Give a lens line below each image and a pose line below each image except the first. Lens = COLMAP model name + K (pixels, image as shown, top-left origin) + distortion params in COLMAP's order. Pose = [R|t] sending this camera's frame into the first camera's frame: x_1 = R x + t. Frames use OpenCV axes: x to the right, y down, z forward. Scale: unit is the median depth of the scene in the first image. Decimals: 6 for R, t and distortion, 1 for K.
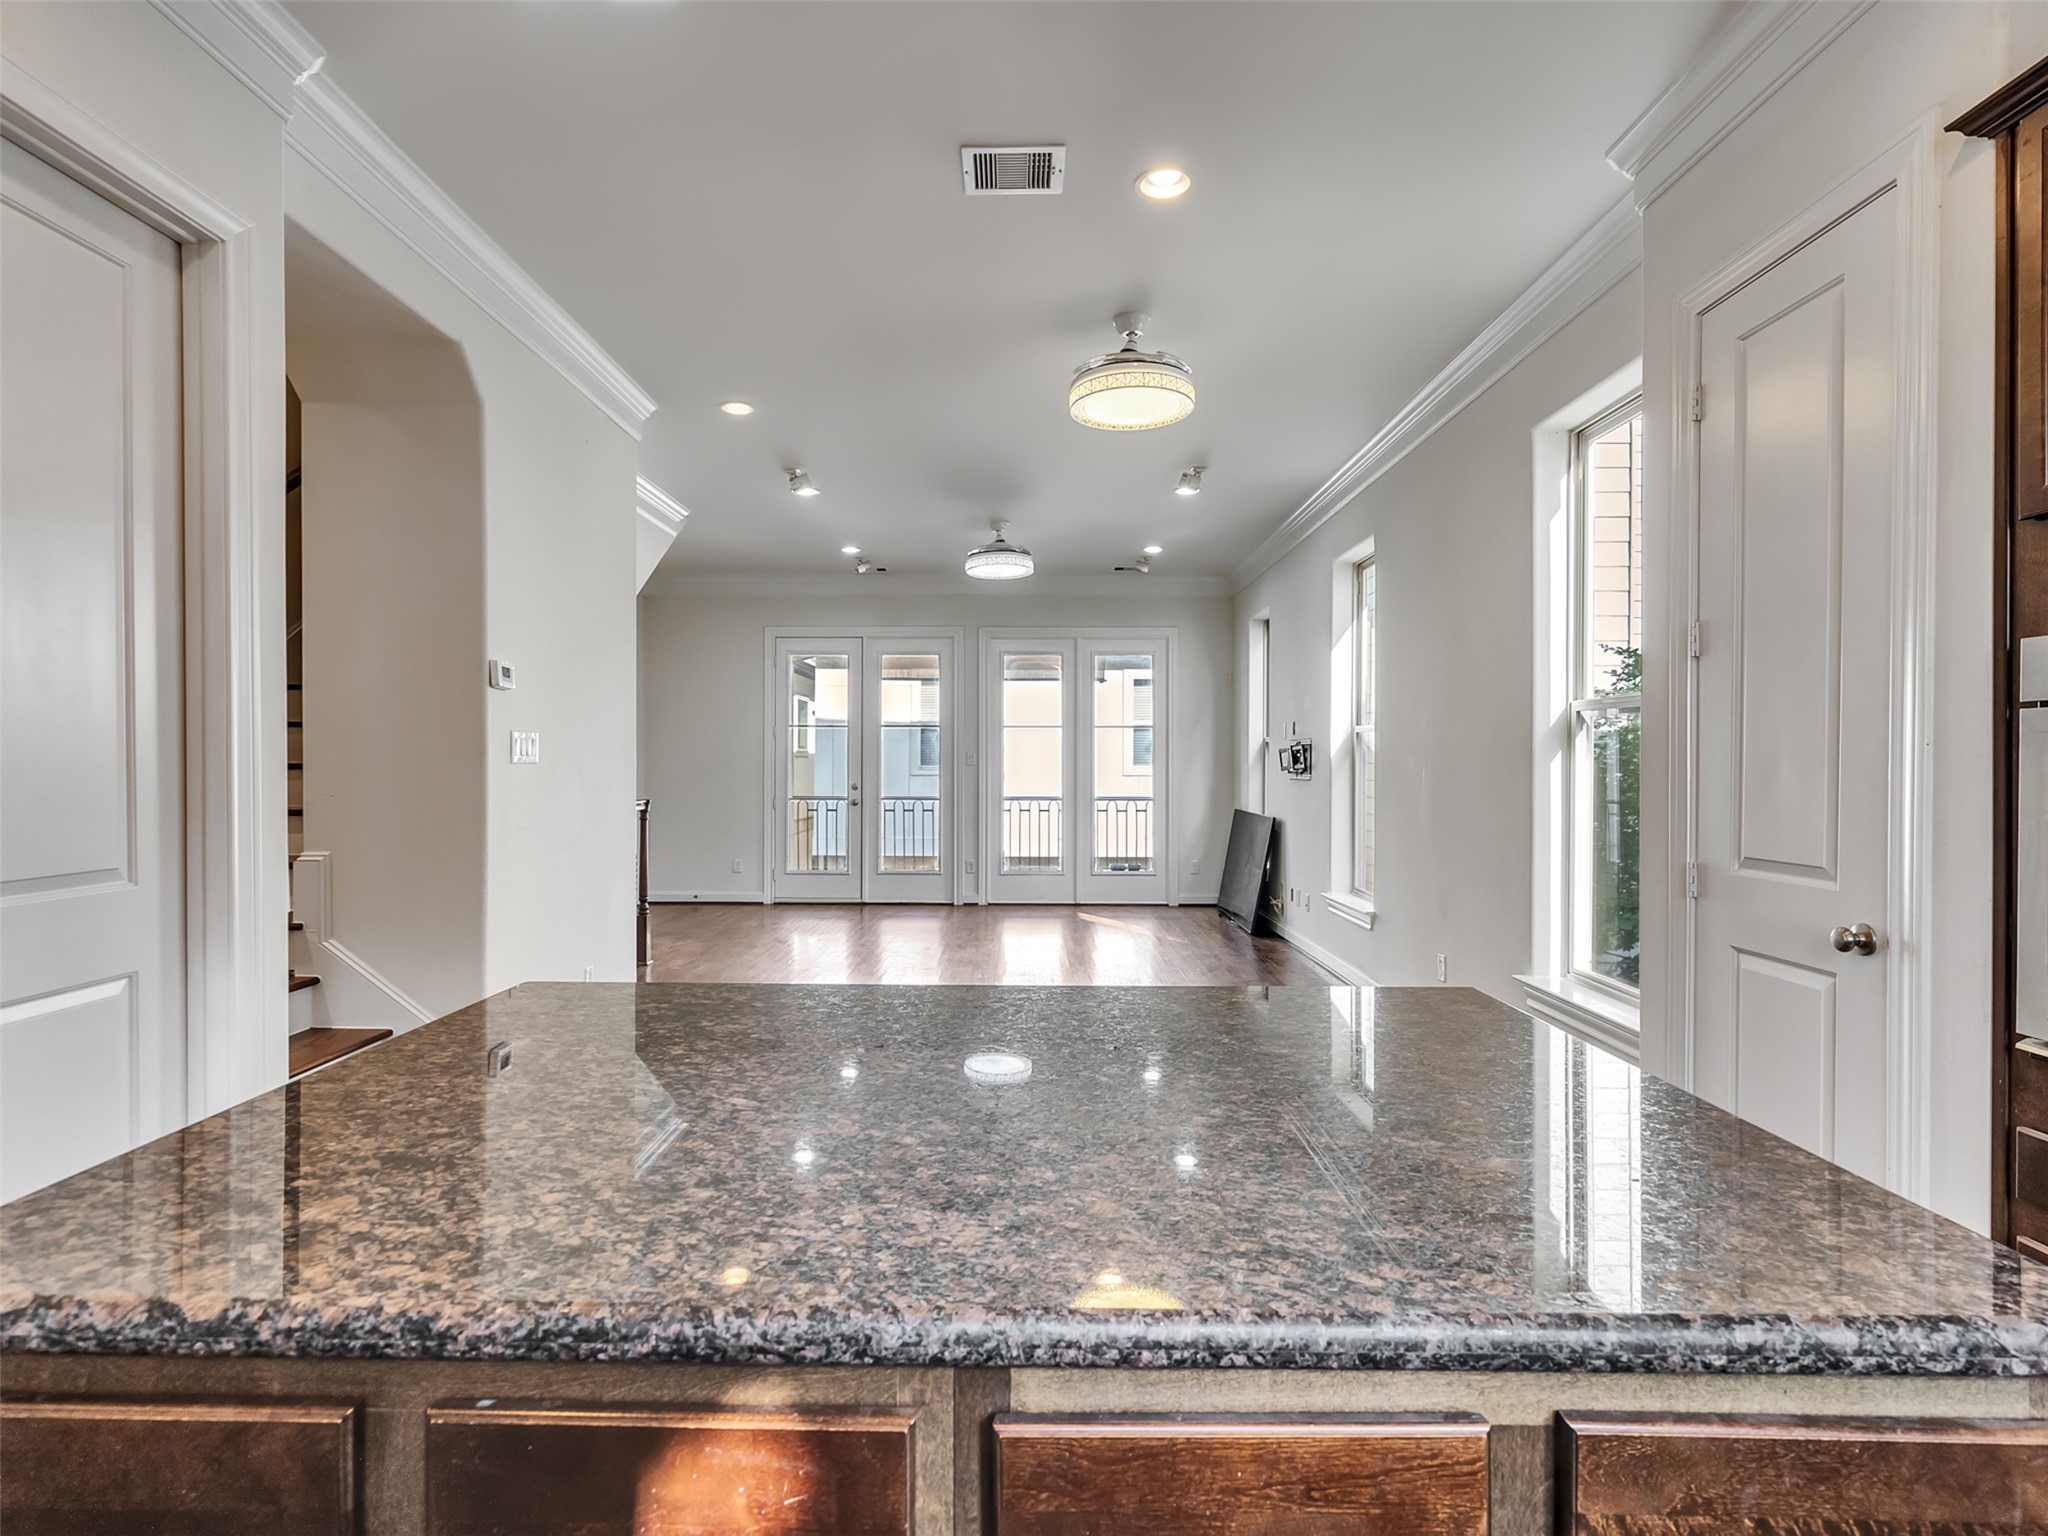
lens RADIAL K [[1042.7, 0, 1007.6], [0, 1042.7, 767.5], [0, 0, 1]] dist [-0.009395, 0.006123]
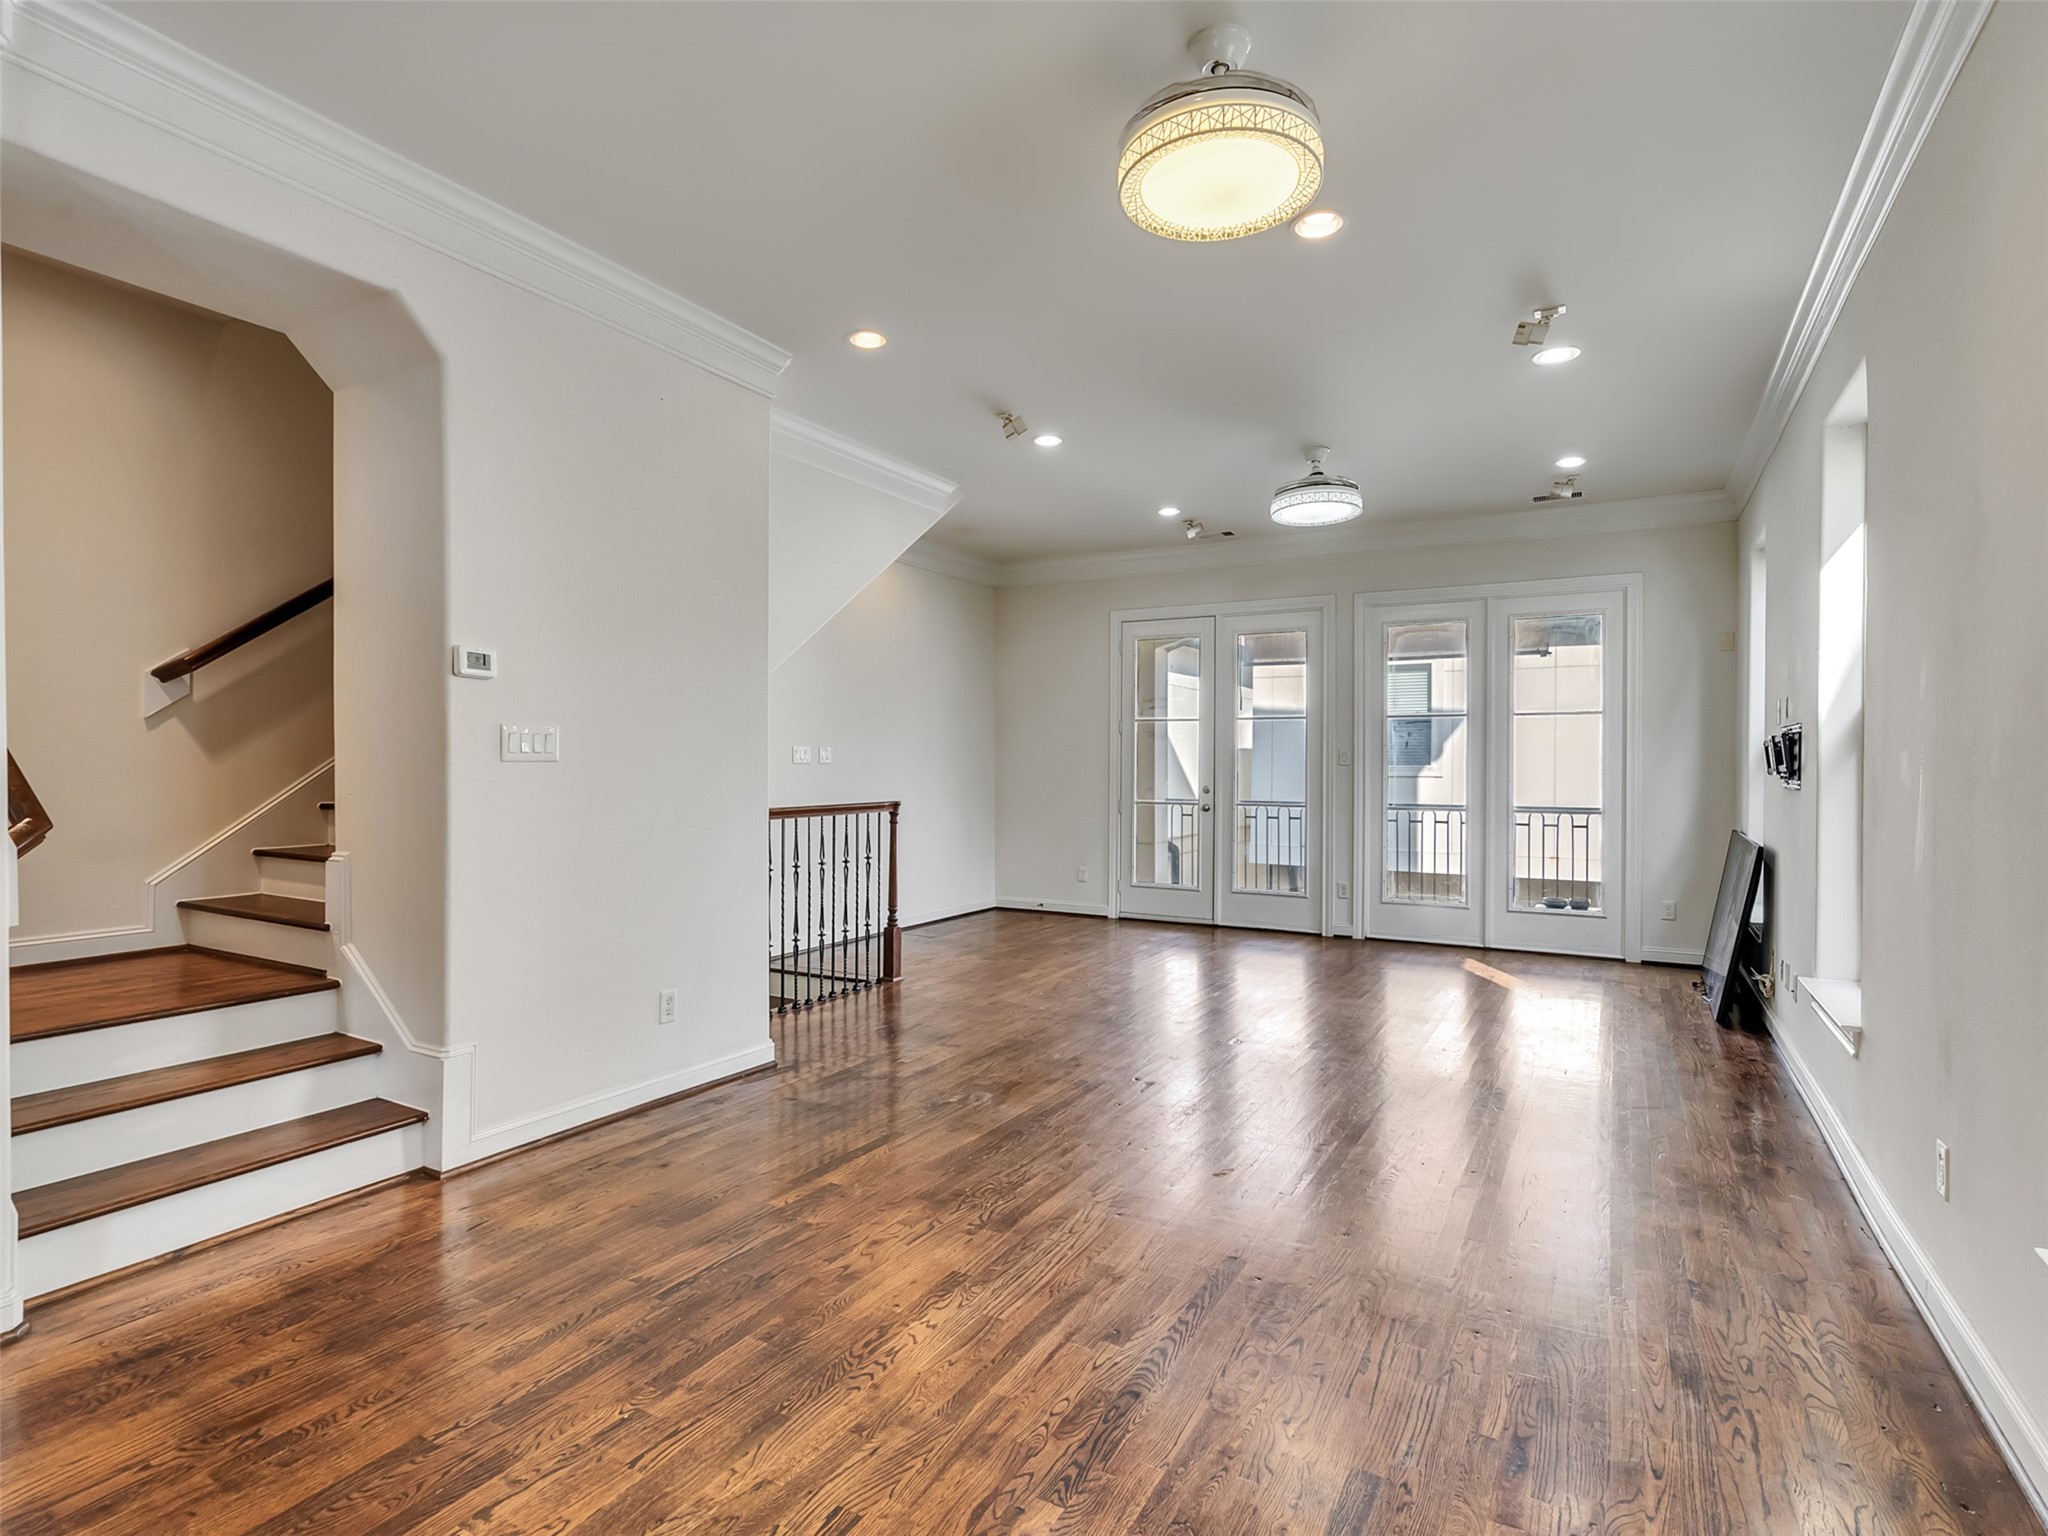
lens RADIAL K [[1042.7, 0, 1011.9], [0, 1042.7, 766.5], [0, 0, 1]] dist [-0.009395, 0.006123]
pose [[0.873381, 0.002366, -0.487032, 0.137807], [-0.002789, 0.999996, -0.000143, -0.000262], [0.487030, 0.001483, 0.873384, 0.175800]]
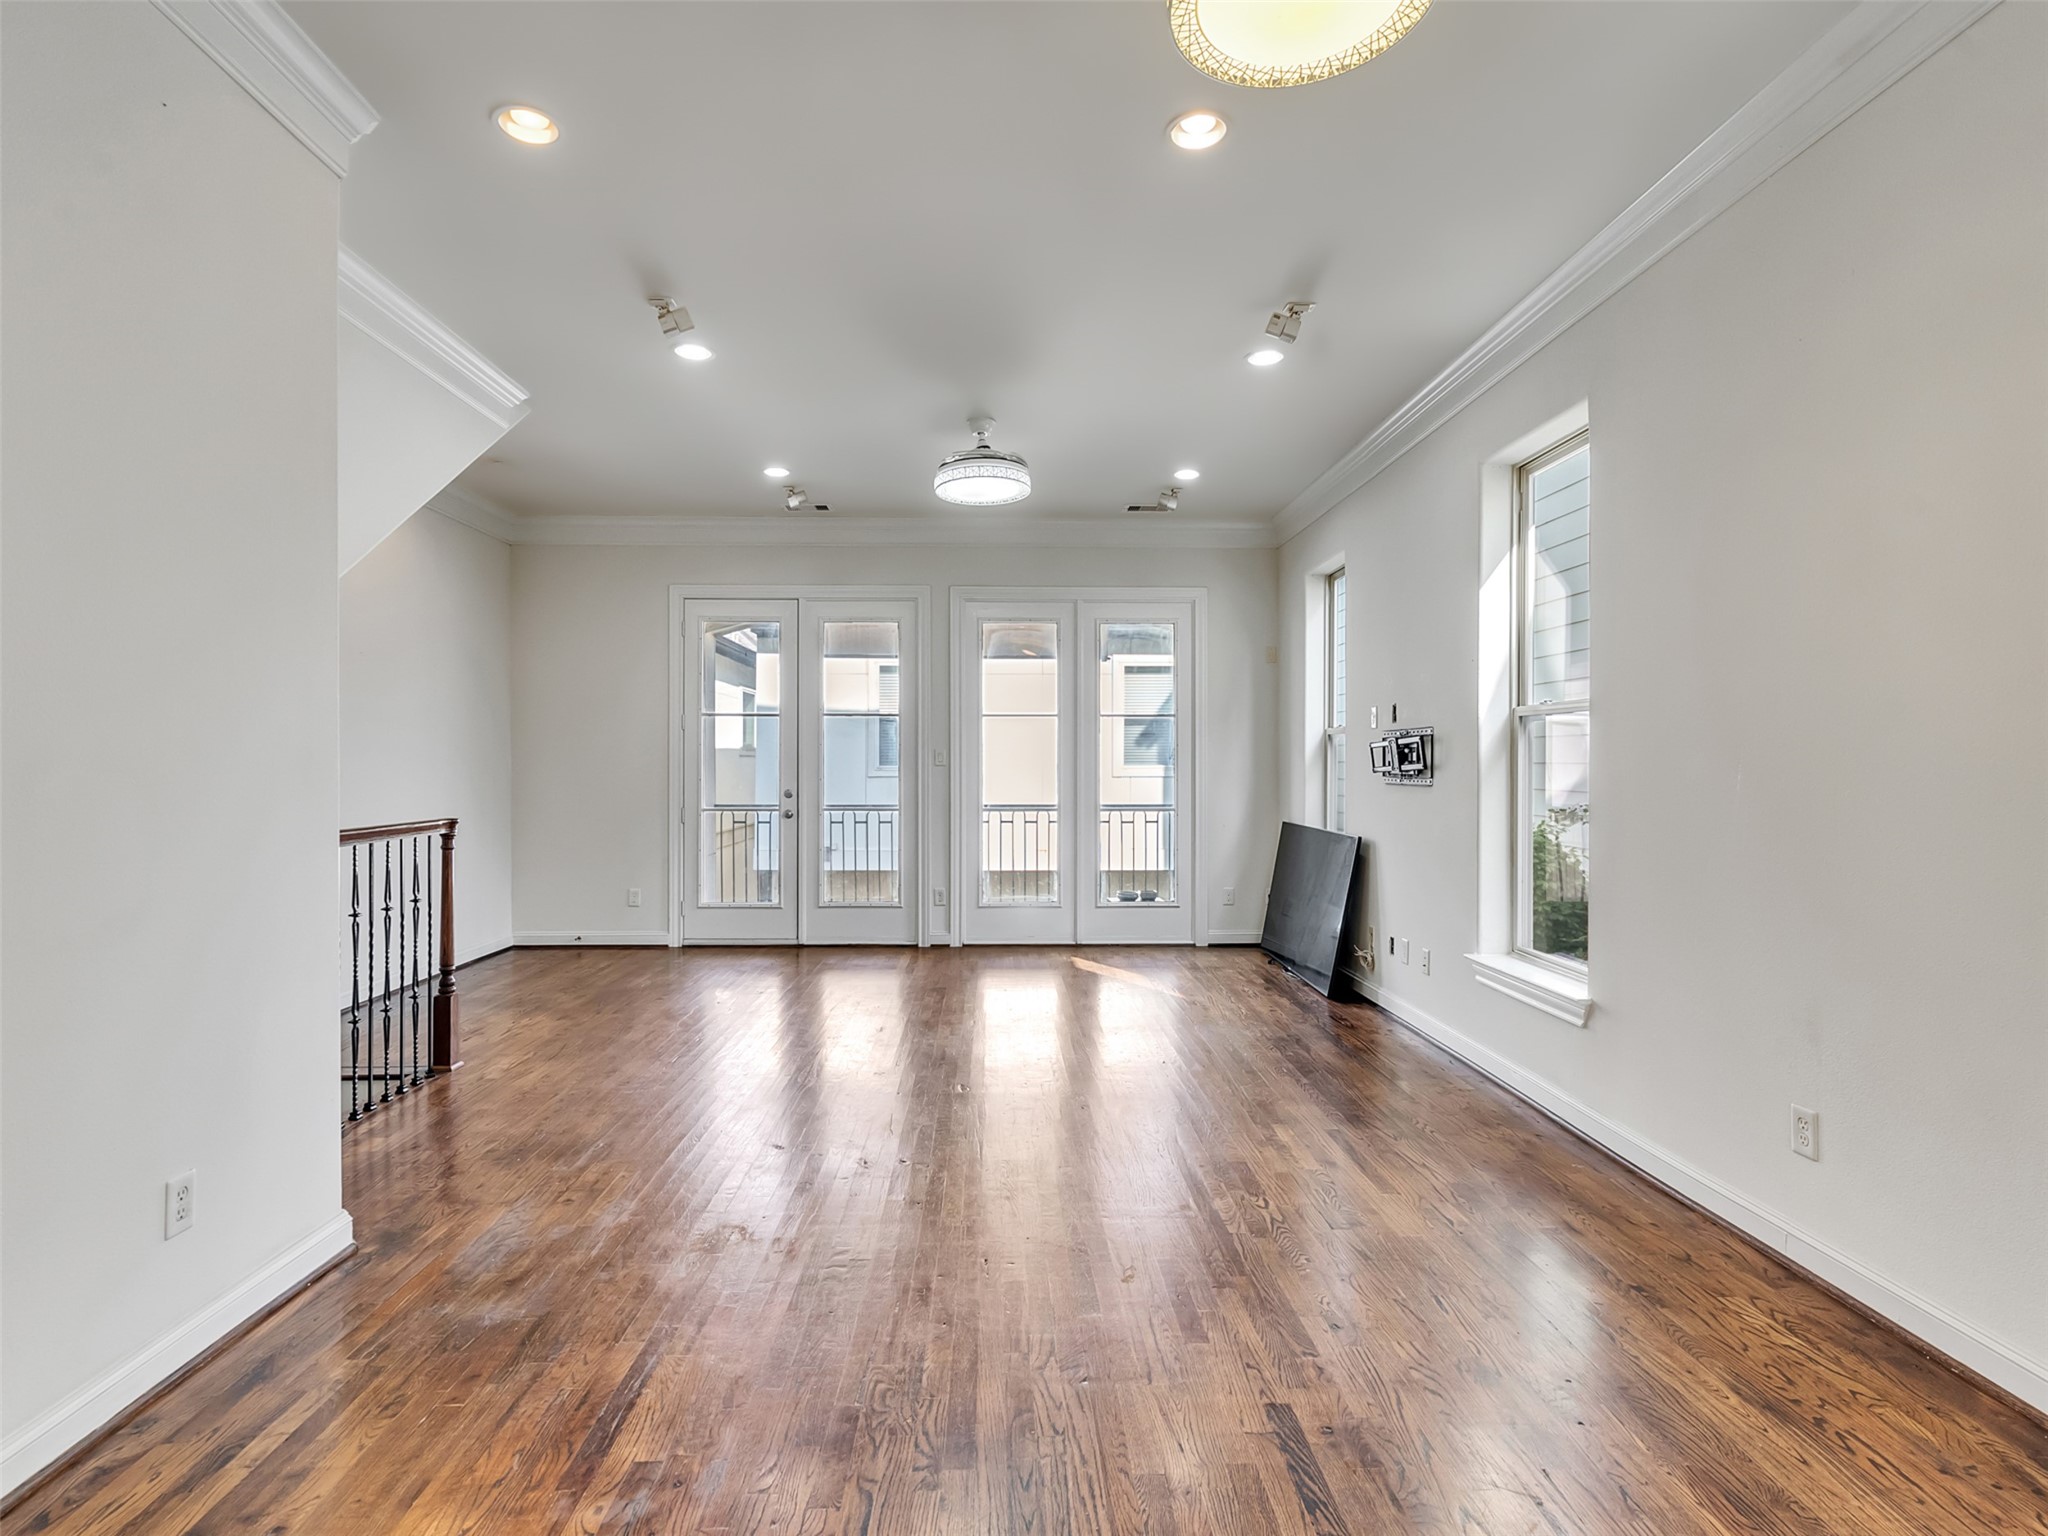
lens RADIAL K [[1042.7, 0, 1006.4], [0, 1042.7, 770.6], [0, 0, 1]] dist [-0.009395, 0.006123]
pose [[0.999467, -0.001817, 0.032604, -0.011968], [0.001705, 0.999993, 0.003457, -0.001024], [-0.032610, -0.003399, 0.999462, 0.237256]]
